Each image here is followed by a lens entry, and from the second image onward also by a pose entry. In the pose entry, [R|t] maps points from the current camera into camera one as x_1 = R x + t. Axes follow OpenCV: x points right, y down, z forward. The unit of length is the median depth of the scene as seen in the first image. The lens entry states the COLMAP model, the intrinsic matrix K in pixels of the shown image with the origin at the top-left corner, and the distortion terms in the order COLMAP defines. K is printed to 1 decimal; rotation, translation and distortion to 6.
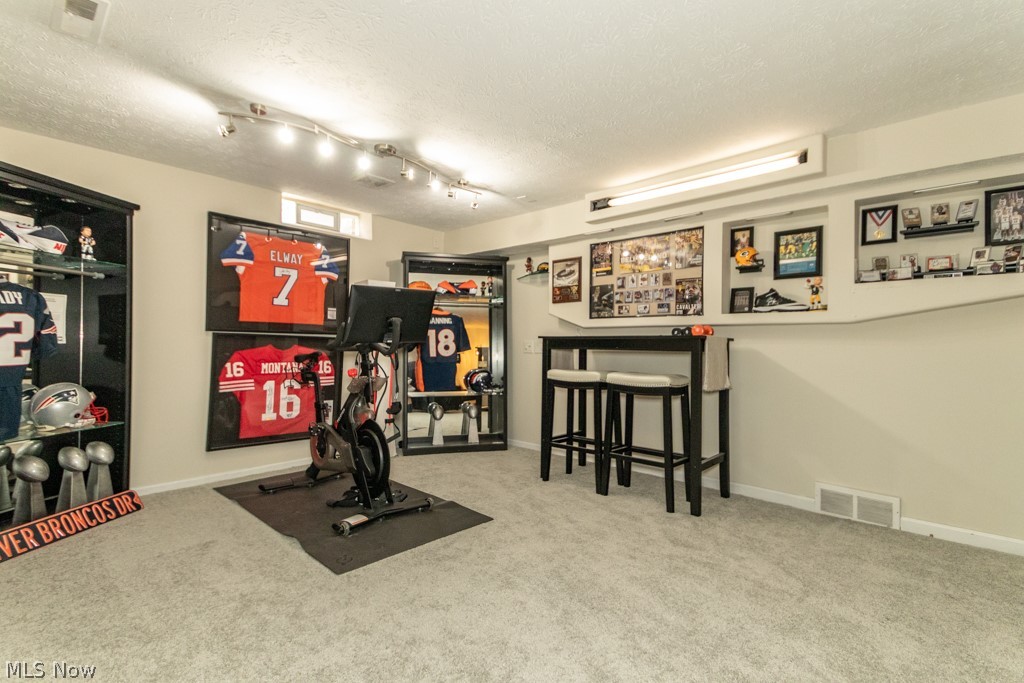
lens RADIAL K [[472.4, 0, 535.3], [0, 472.4, 340.4], [0, 0, 1]] dist [0.049633, -0.012854]
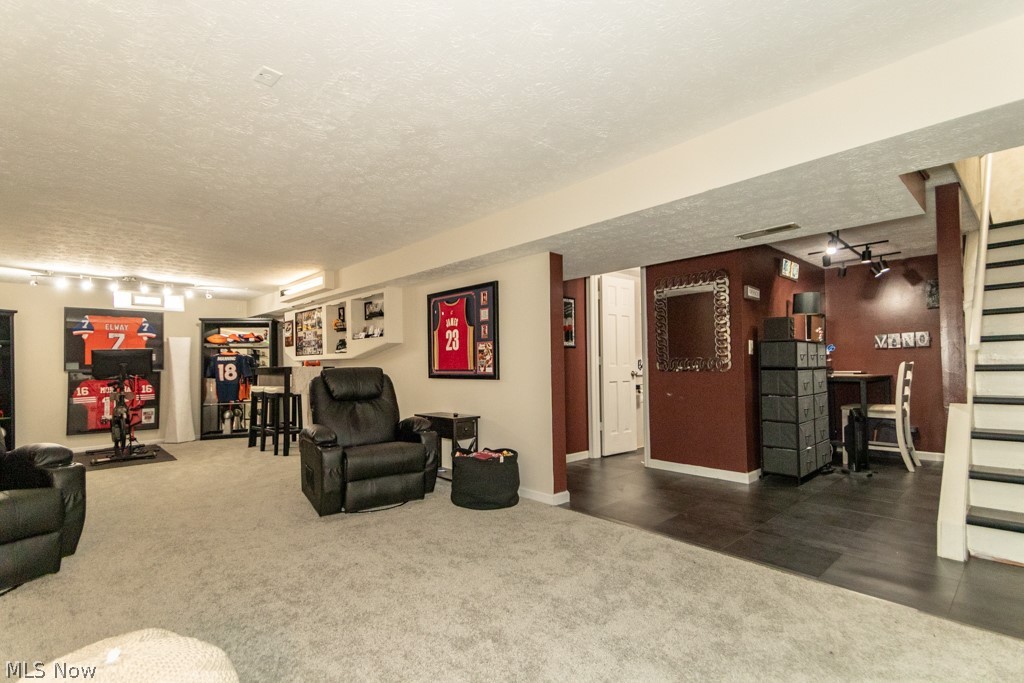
lens RADIAL K [[472.4, 0, 538.0], [0, 472.4, 355.2], [0, 0, 1]] dist [0.049633, -0.012854]
pose [[0.998230, -0.030674, -0.050953, 1.176396], [0.030251, 0.999501, -0.009052, -0.007277], [0.051206, 0.007495, 0.998660, -0.747623]]
